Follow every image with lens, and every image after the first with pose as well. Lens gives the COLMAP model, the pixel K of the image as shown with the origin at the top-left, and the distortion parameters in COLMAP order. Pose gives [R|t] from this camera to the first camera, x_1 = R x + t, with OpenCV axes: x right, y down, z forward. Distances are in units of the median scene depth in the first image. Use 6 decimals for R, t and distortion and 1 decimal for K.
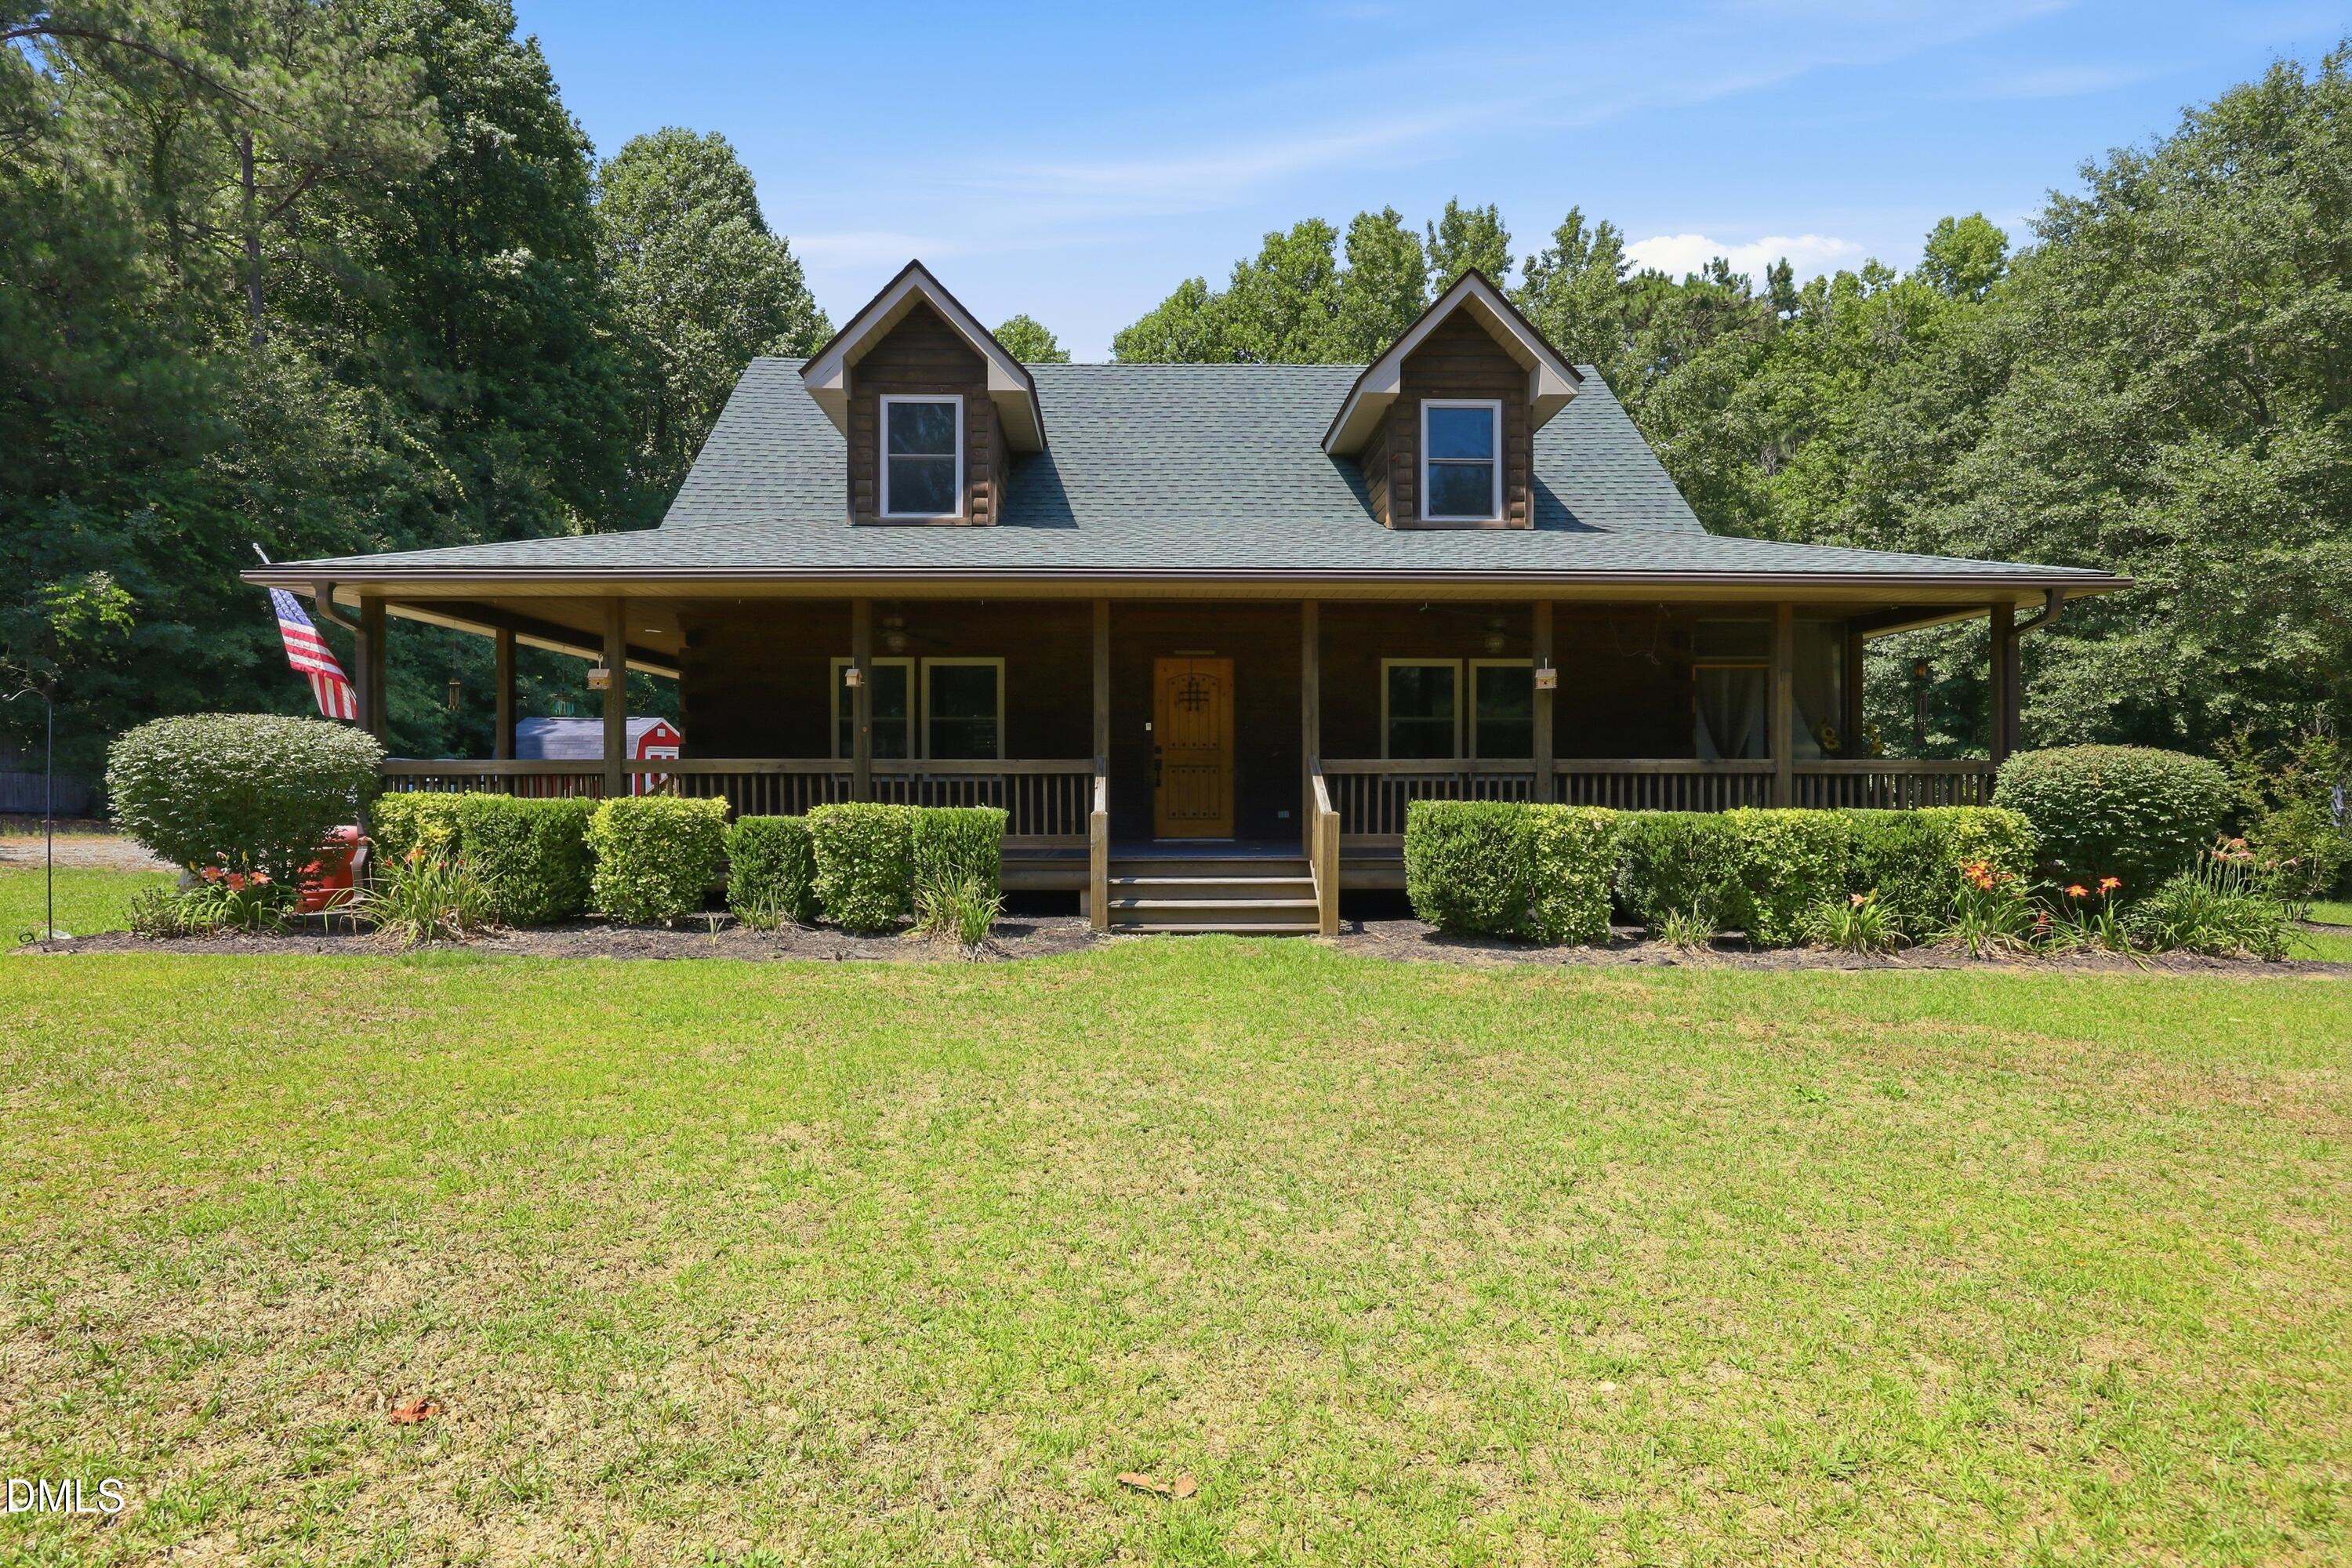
lens RADIAL K [[1002.5, 0, 1174.1], [0, 1002.5, 890.1], [0, 0, 1]] dist [-0.001046, -0.000152]
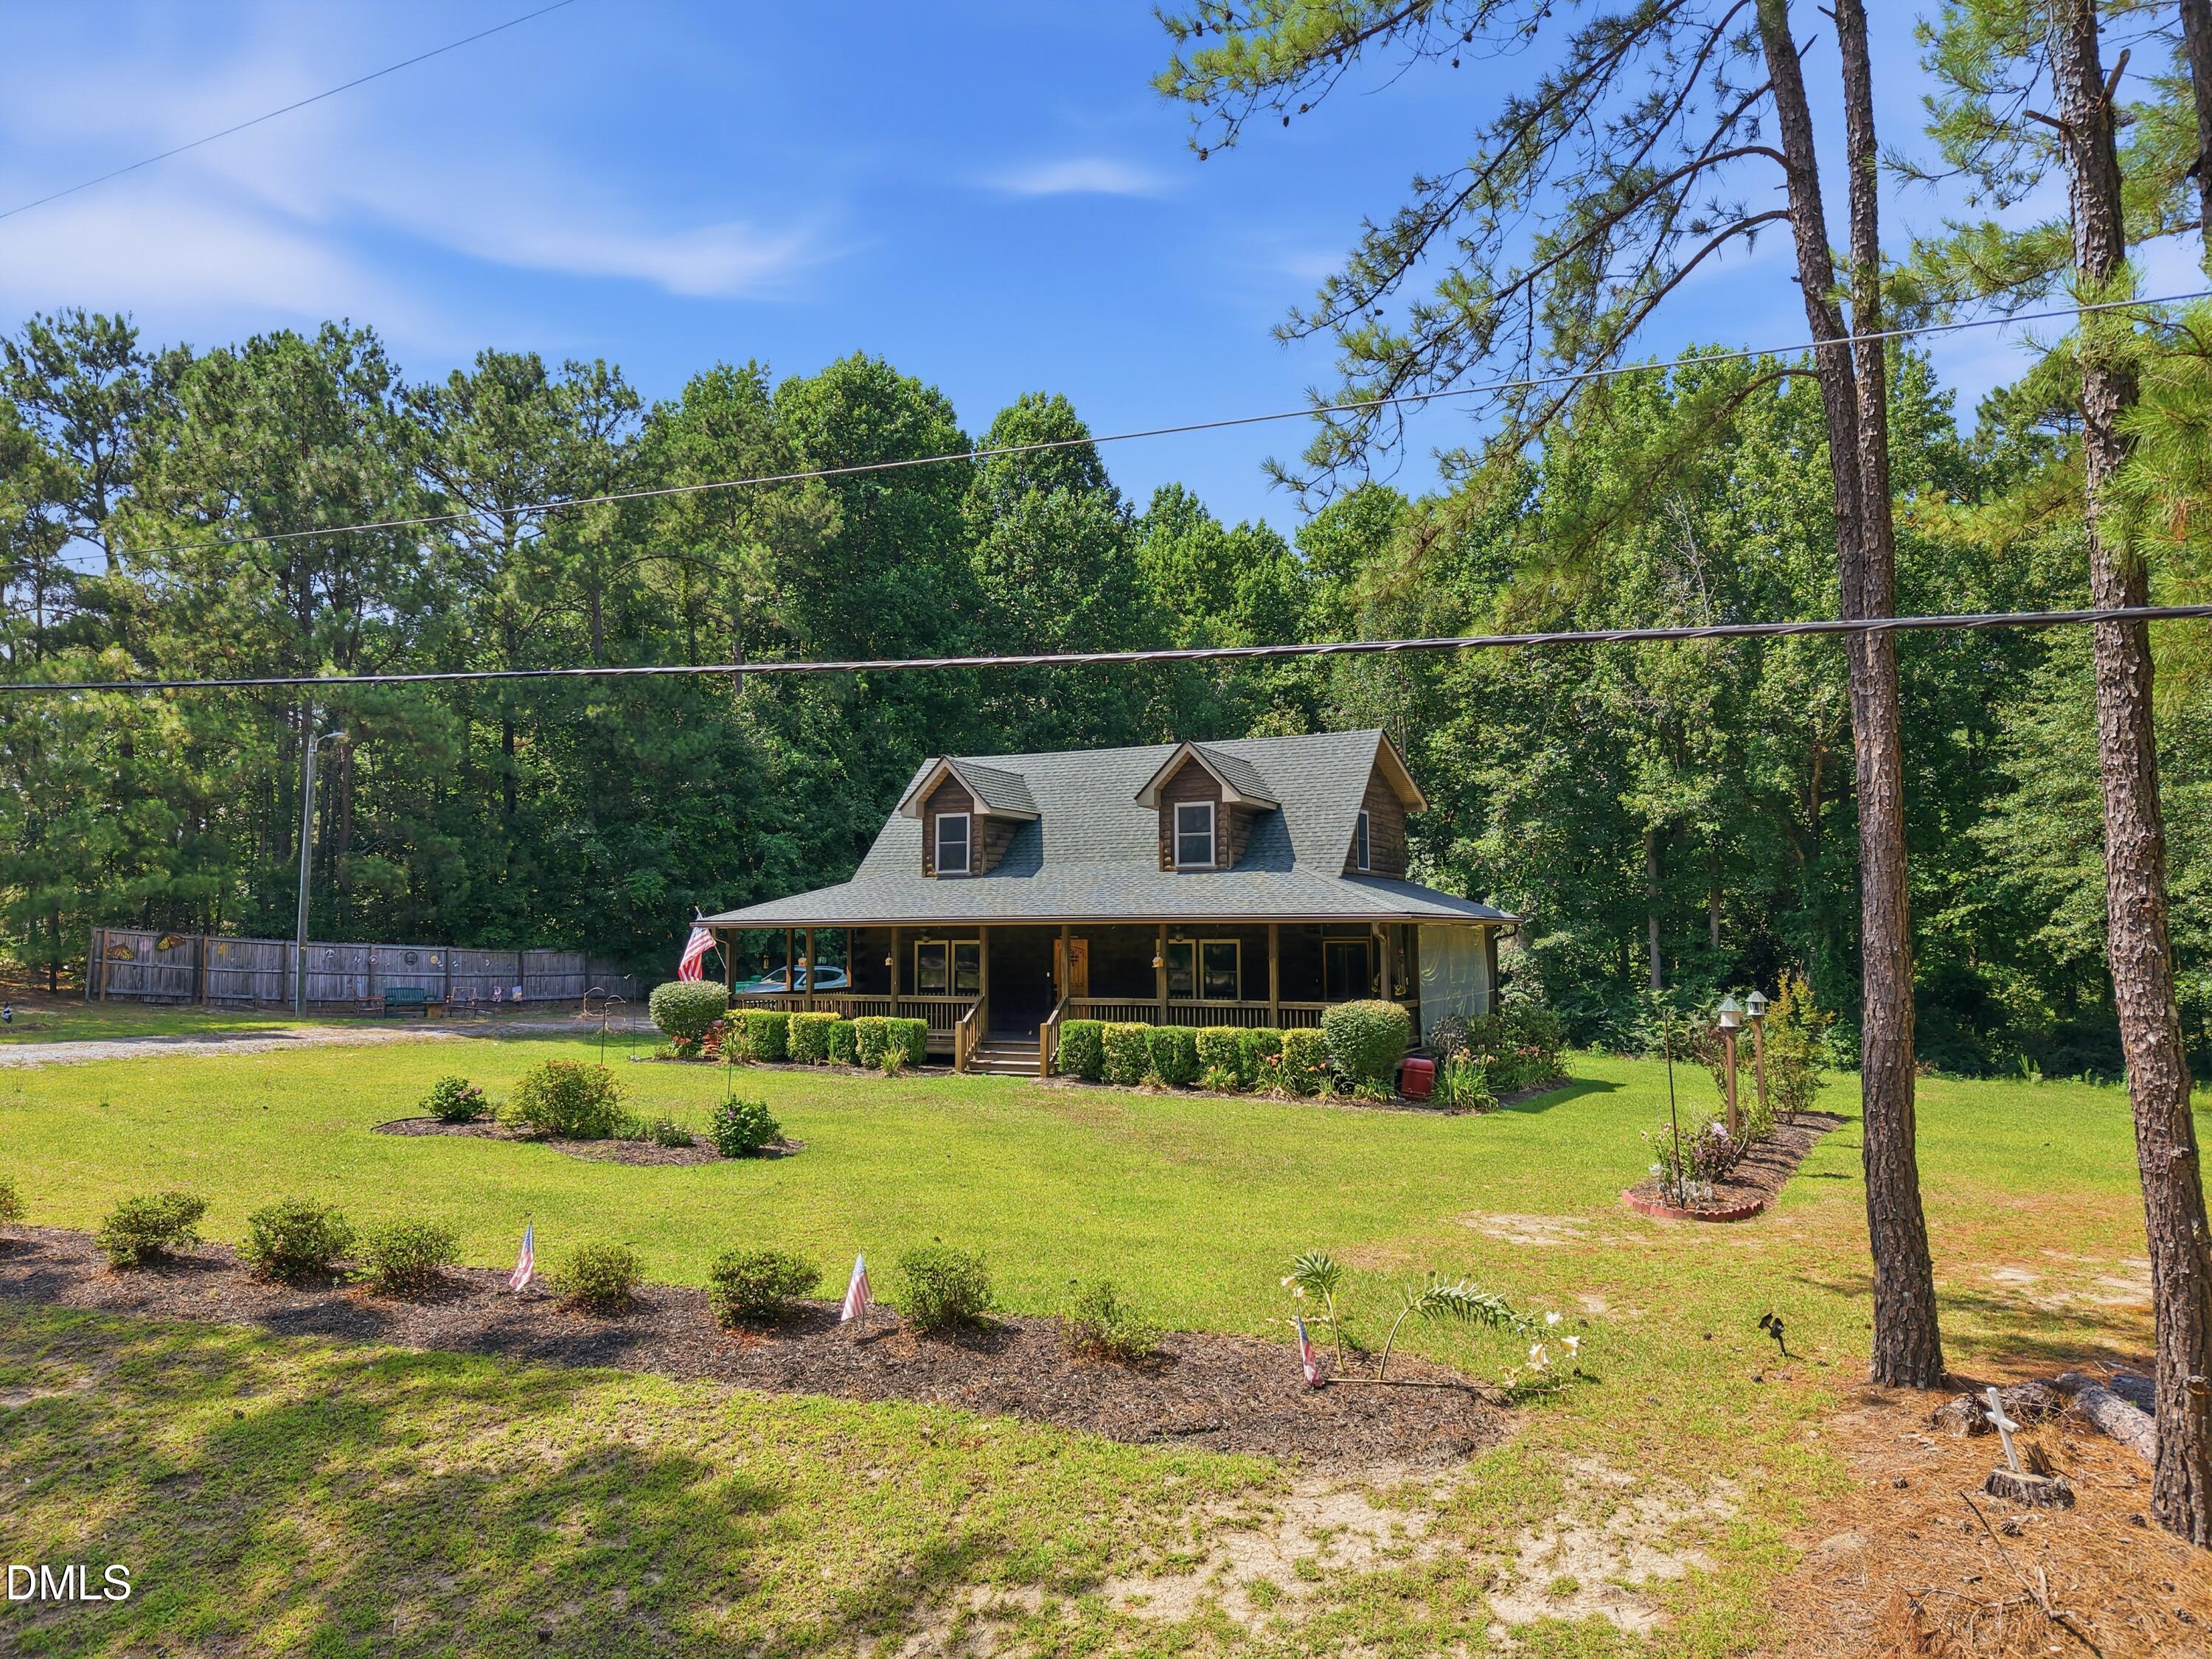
lens RADIAL K [[1484.2, 0, 1100.3], [0, 1484.2, 826.2], [0, 0, 1]] dist [0.027941, -0.018757]
pose [[0.884945, -0.040357, -0.463943, 1.686248], [-0.043171, 0.984839, -0.168014, 0.039360], [0.463690, 0.168712, 0.869786, -1.796080]]
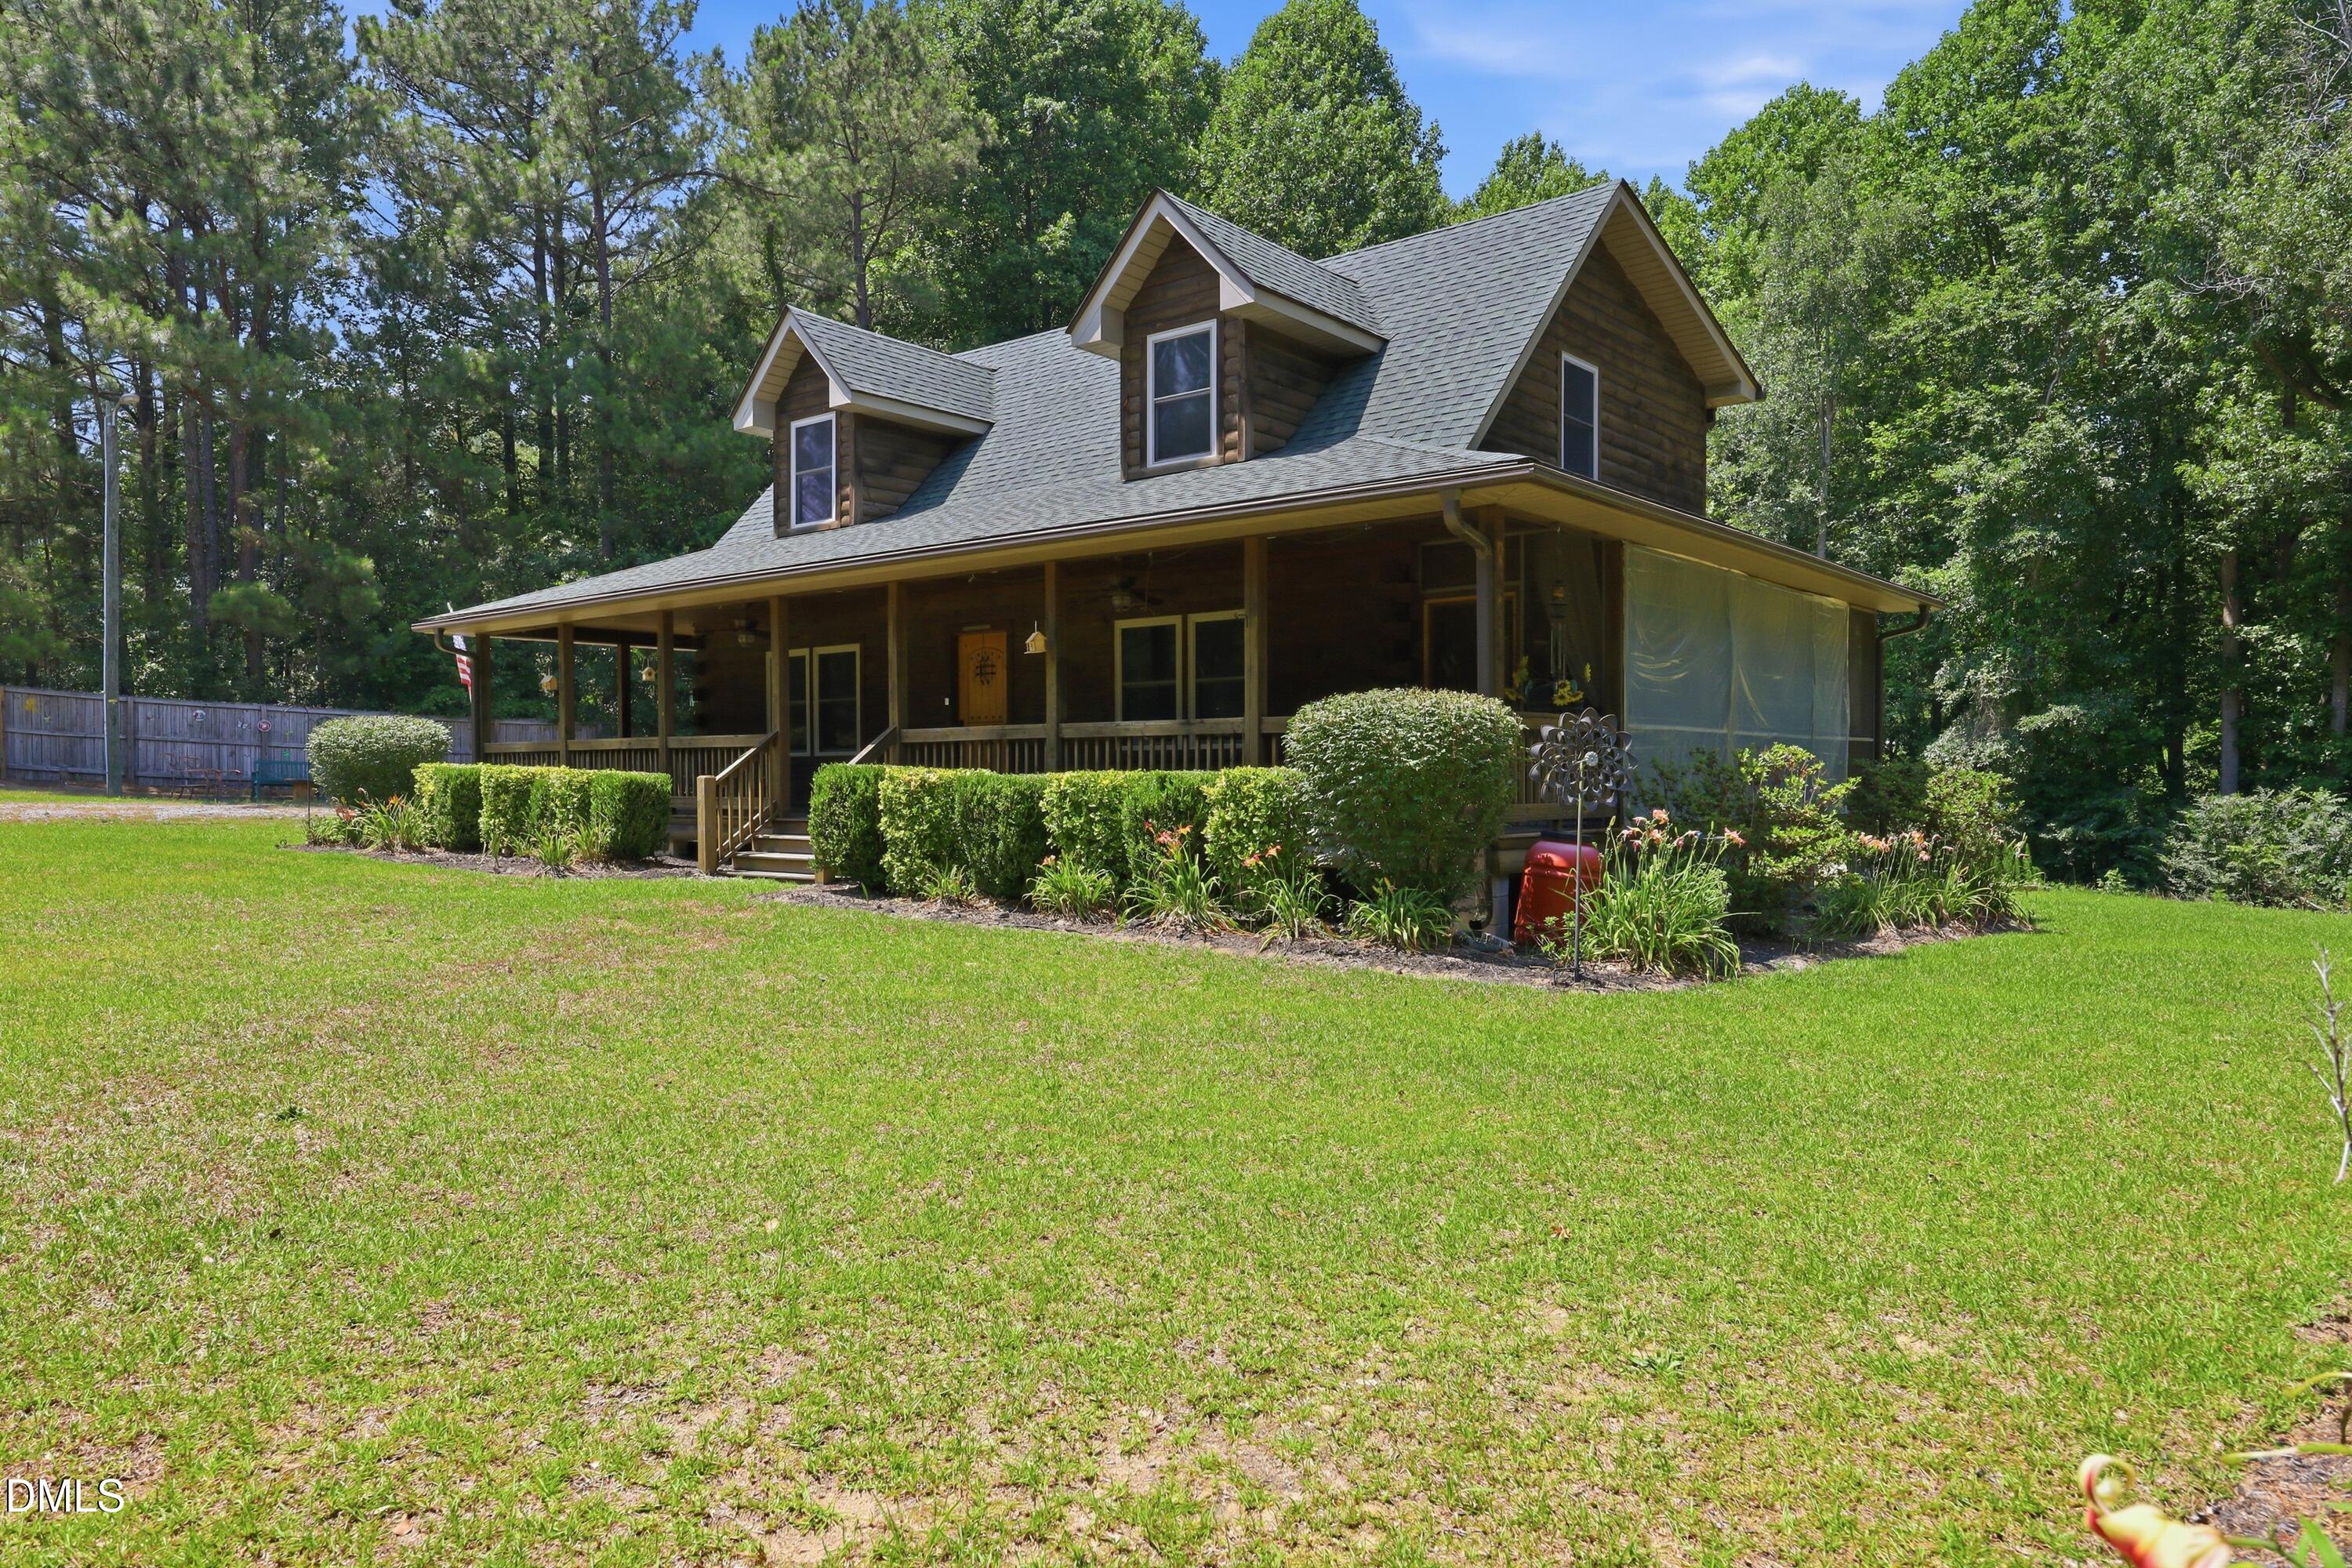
lens RADIAL K [[1577.3, 0, 1156.1], [0, 1577.3, 807.4], [0, 0, 1]] dist [-0.001854, 0.002059]
pose [[0.750466, 0.011159, -0.660815, 1.437990], [-0.067496, 0.995924, -0.059835, 0.034159], [0.657454, 0.089506, 0.748160, -0.063286]]
